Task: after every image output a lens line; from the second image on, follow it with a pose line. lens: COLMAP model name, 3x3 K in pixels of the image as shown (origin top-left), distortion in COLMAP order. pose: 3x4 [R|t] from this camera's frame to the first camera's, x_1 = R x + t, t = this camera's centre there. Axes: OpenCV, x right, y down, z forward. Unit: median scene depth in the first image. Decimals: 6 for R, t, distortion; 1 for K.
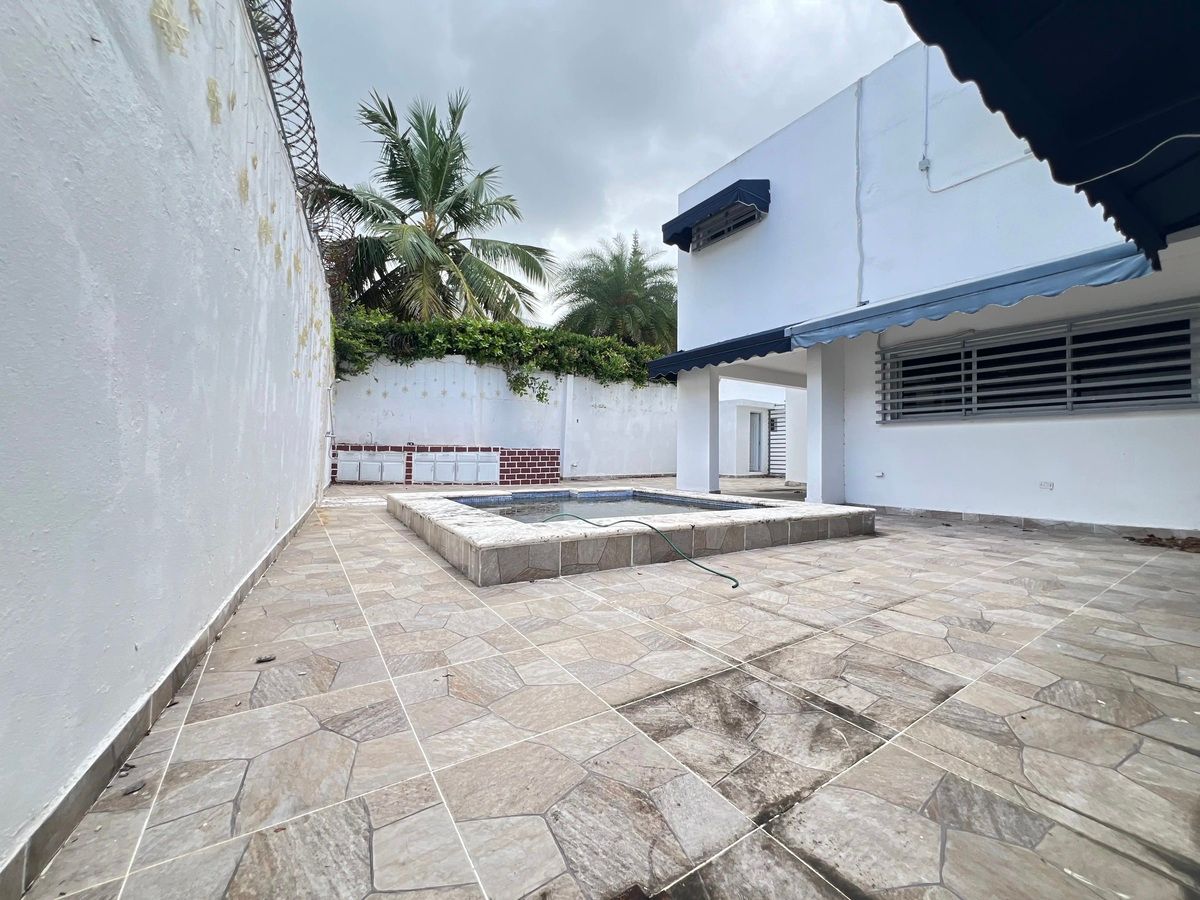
lens RADIAL K [[478.2, 0, 600.0], [0, 478.2, 450.0], [0, 0, 1]] dist [-0.012579, -0.000366]
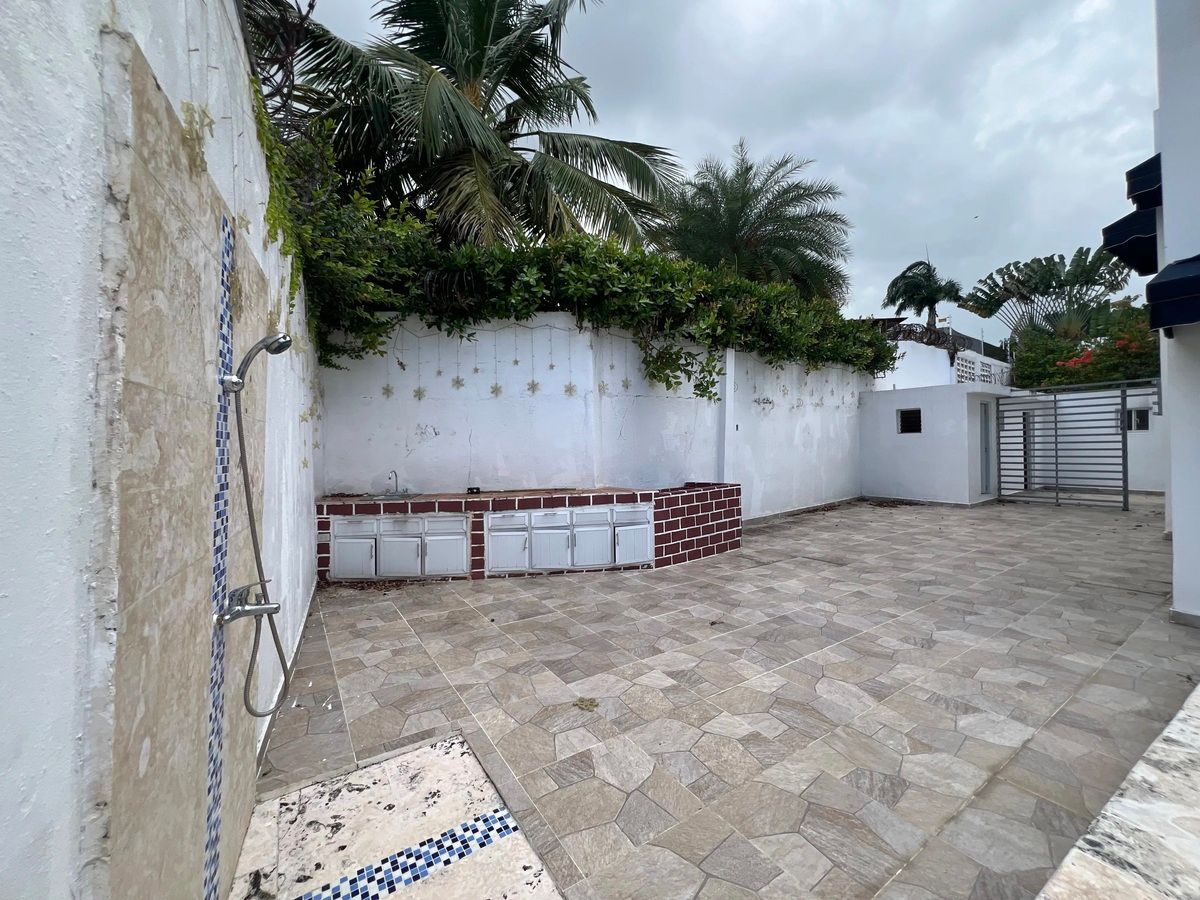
lens RADIAL K [[481.7, 0, 595.3], [0, 481.7, 447.4], [0, 0, 1]] dist [-0.001659, -0.000085]
pose [[0.999455, -0.029958, -0.013890, -0.259398], [0.030177, 0.999419, 0.015872, -0.062200], [0.013406, -0.016282, 0.999778, 0.492234]]
